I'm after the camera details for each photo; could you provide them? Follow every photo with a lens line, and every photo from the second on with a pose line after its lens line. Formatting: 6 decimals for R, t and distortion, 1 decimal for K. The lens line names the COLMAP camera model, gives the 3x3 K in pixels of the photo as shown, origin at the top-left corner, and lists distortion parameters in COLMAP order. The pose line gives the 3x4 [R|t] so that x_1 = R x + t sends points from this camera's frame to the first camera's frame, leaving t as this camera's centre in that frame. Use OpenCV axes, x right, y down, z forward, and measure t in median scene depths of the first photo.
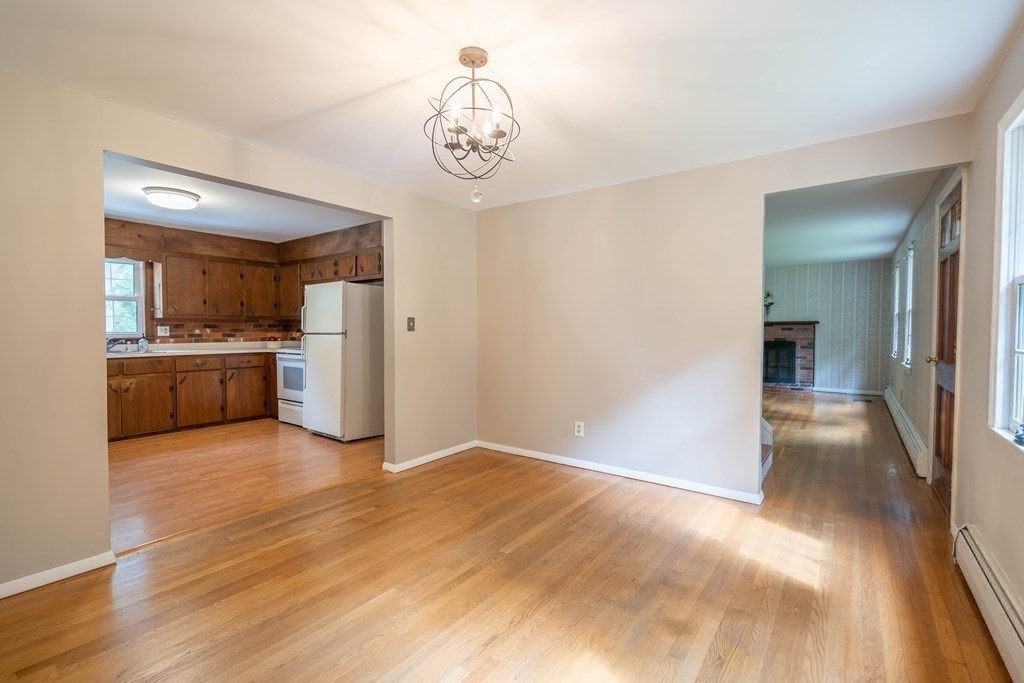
lens RADIAL K [[462.5, 0, 500.9], [0, 462.5, 339.8], [0, 0, 1]] dist [0.001632, 0.000055]
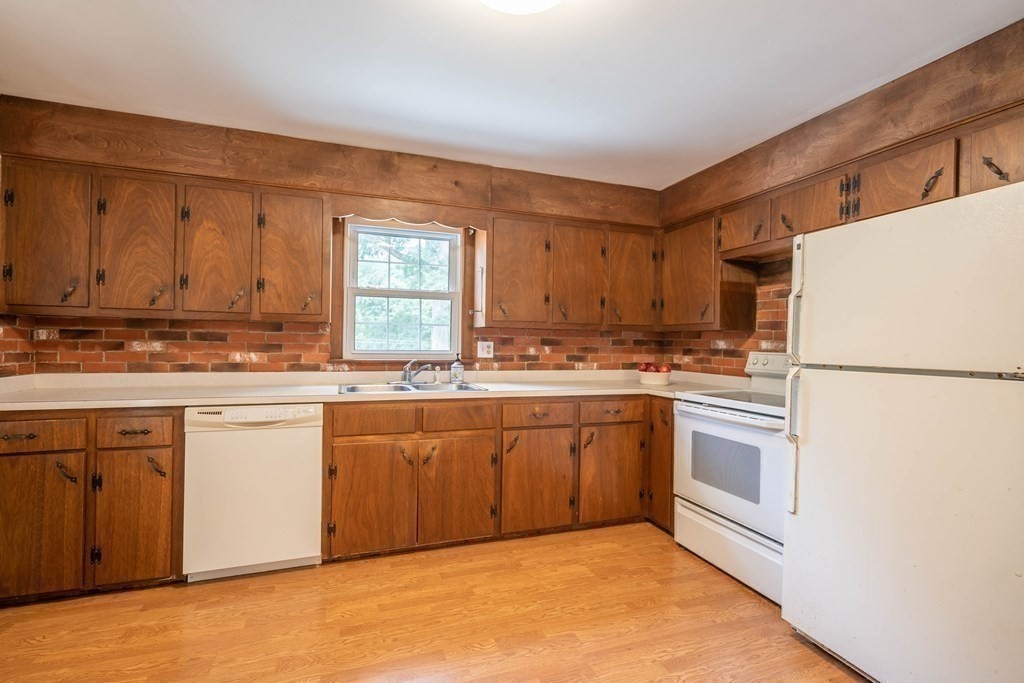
lens RADIAL K [[467.8, 0, 507.5], [0, 467.8, 340.3], [0, 0, 1]] dist [0.004167, 0.000053]
pose [[0.835413, 0.009192, -0.549545, -0.403772], [-0.029146, 0.999194, -0.027594, -0.016104], [0.548849, 0.039069, 0.835008, 0.552349]]
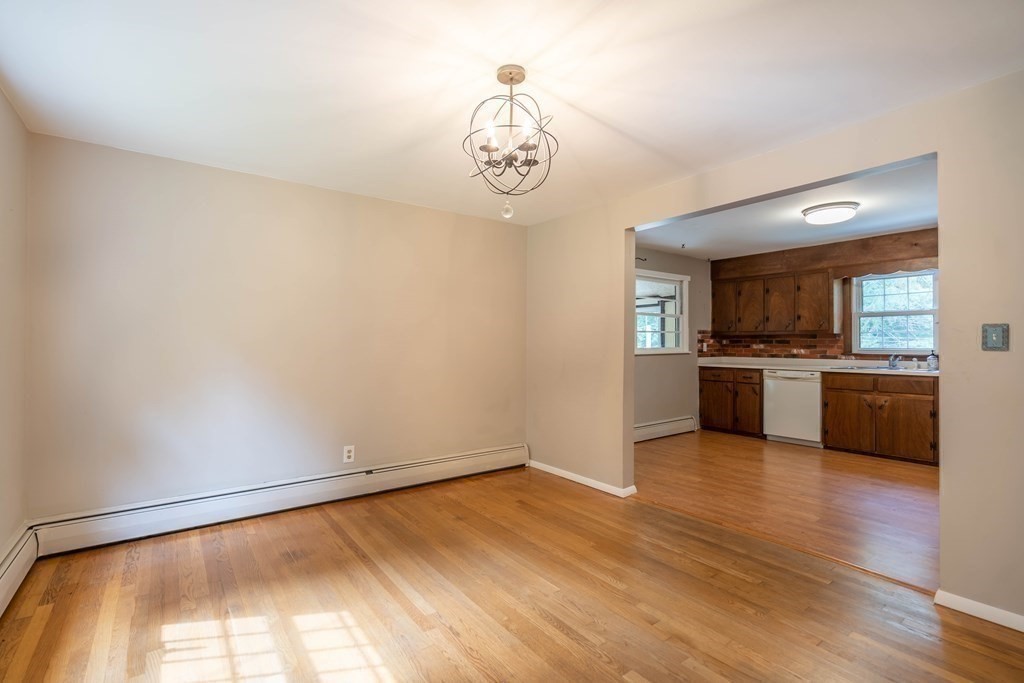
lens RADIAL K [[467.8, 0, 507.5], [0, 467.8, 340.3], [0, 0, 1]] dist [0.004167, 0.000053]
pose [[-0.273901, -0.005743, -0.961741, 0.337193], [-0.027037, 0.999633, 0.001731, -0.012312], [0.961378, 0.026477, -0.273956, 0.471831]]
